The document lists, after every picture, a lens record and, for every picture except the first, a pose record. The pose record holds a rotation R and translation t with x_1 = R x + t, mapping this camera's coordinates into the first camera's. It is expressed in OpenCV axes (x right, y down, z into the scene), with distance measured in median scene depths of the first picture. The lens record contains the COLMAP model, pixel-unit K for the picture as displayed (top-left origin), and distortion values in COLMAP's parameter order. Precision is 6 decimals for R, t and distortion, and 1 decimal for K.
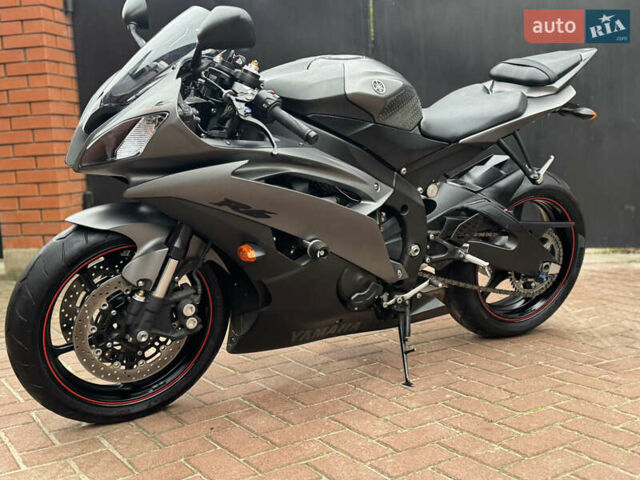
lens RADIAL K [[782.7, 0, 320.0], [0, 782.7, 240.0], [0, 0, 1]] dist [0.191118, -0.452238]
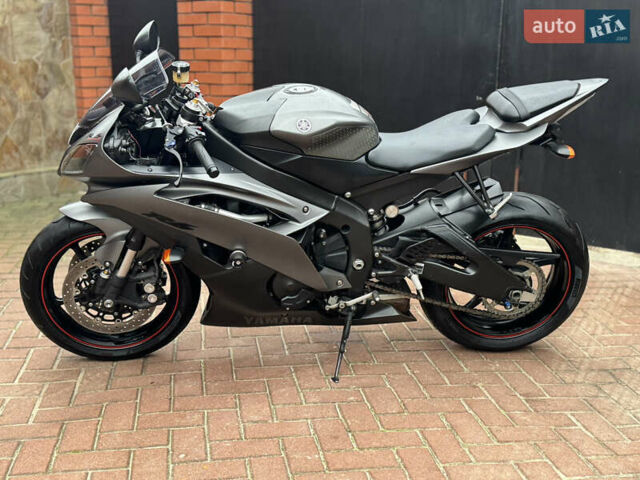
lens RADIAL K [[782.7, 0, 320.0], [0, 782.7, 240.0], [0, 0, 1]] dist [0.191118, -0.452238]
pose [[0.909664, 0.153724, -0.385849, 0.526157], [-0.105677, 0.984076, 0.142920, -0.185497], [0.401675, -0.089234, 0.911424, -0.032731]]
